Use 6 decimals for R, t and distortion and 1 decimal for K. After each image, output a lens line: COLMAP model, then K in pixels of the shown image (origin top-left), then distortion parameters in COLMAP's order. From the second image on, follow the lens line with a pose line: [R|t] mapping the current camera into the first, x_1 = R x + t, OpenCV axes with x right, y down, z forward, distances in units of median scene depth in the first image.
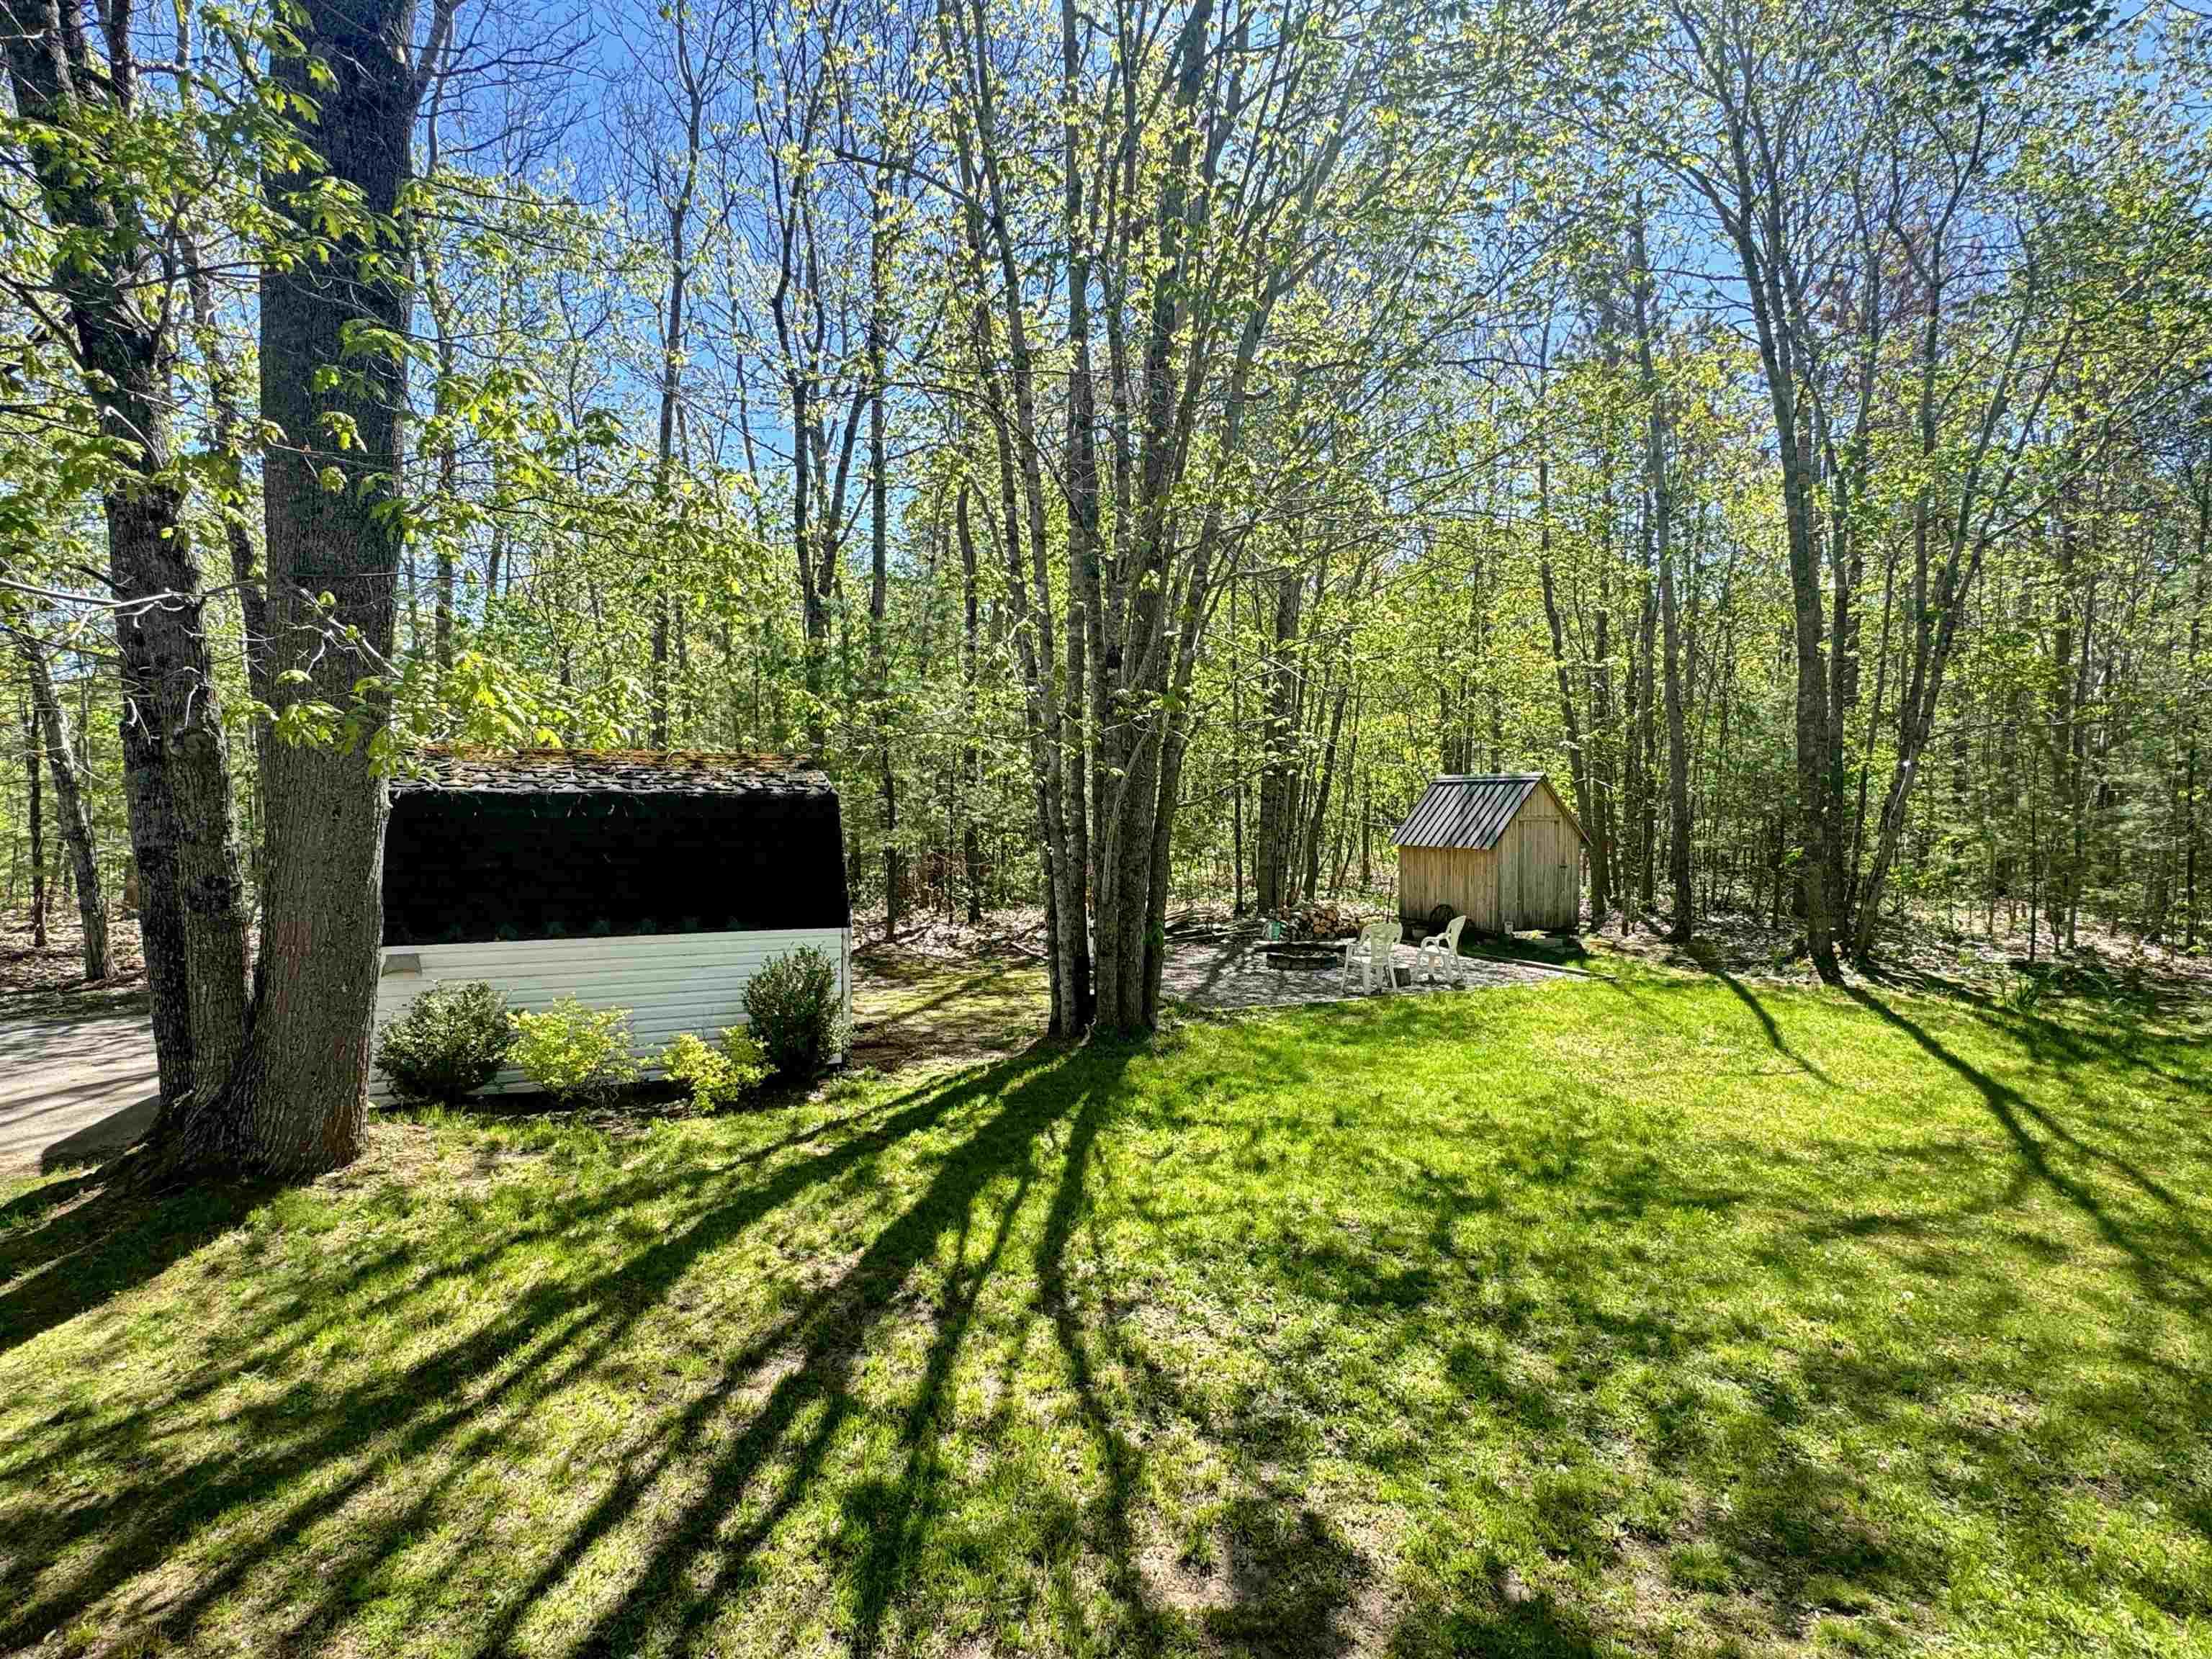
lens RADIAL K [[1148.3, 0, 1104.3], [0, 1148.3, 825.3], [0, 0, 1]] dist [-0.002857, -0.000670]
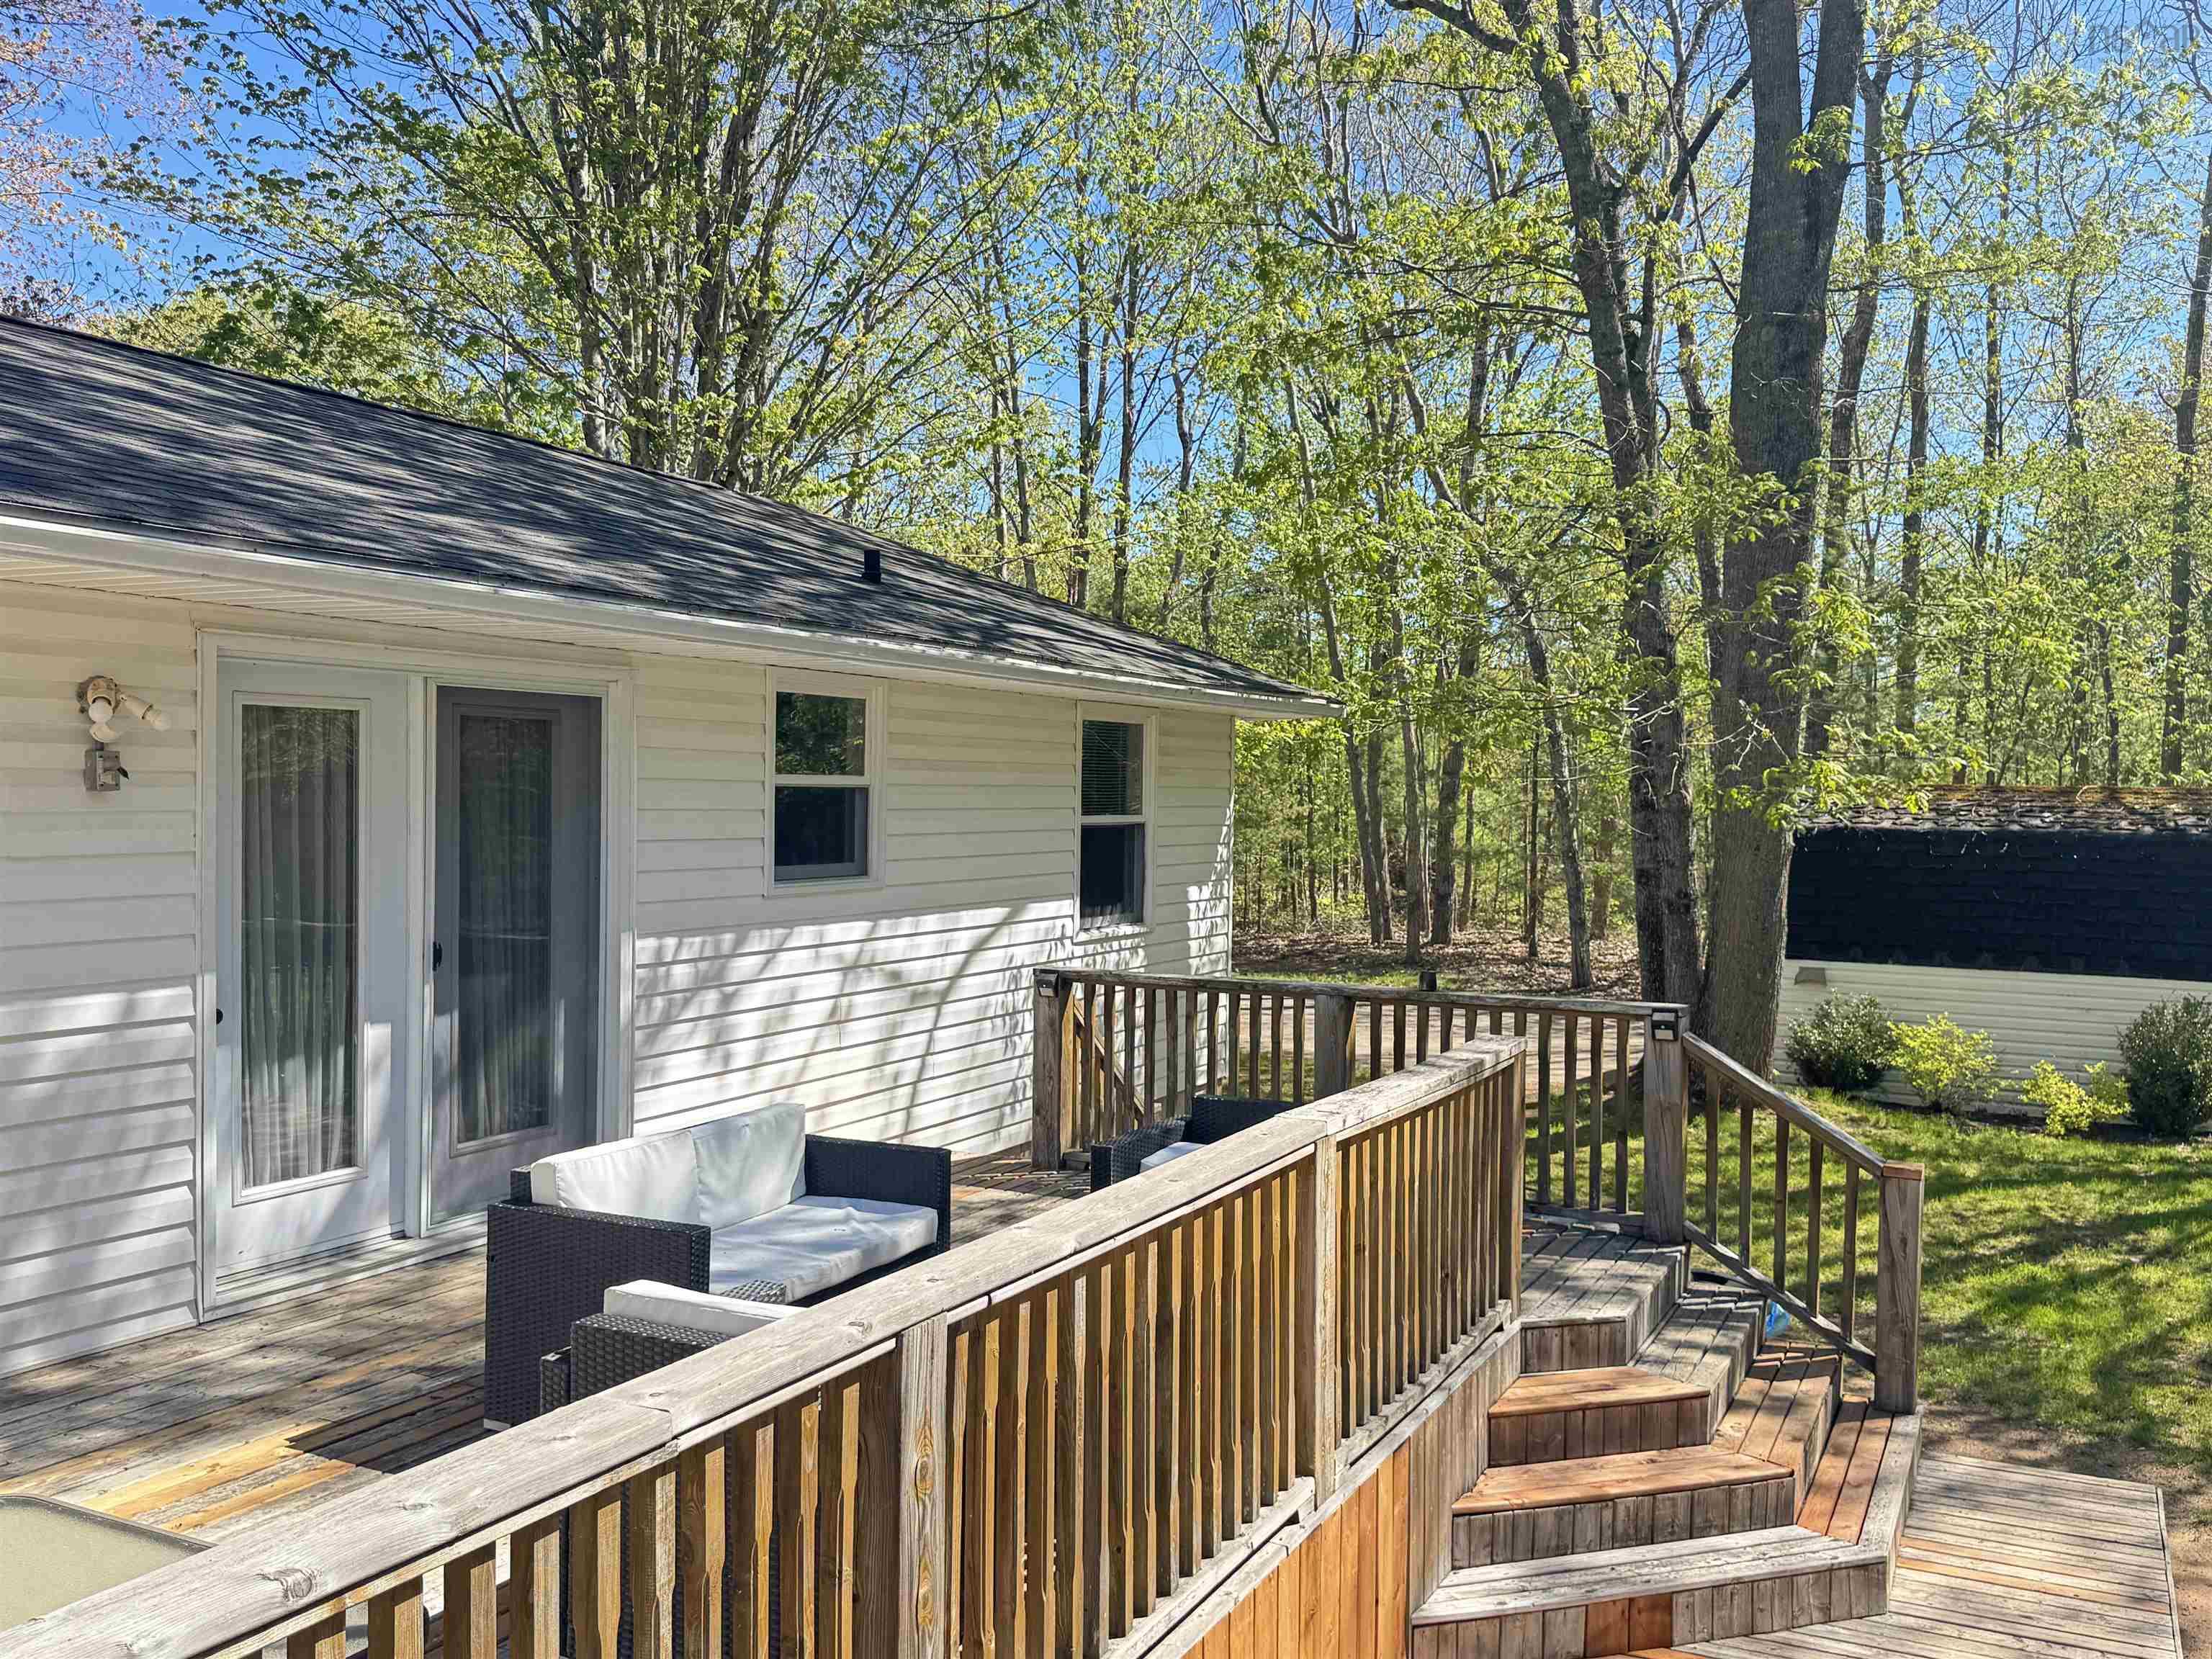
lens RADIAL K [[1903.5, 0, 1104.7], [0, 1903.5, 829.1], [0, 0, 1]] dist [0.001794, -0.002436]
pose [[0.585300, 0.021474, -0.810533, 0.558604], [-0.029041, 0.999563, 0.005511, -0.019425], [0.810297, 0.020314, 0.585668, -0.754926]]
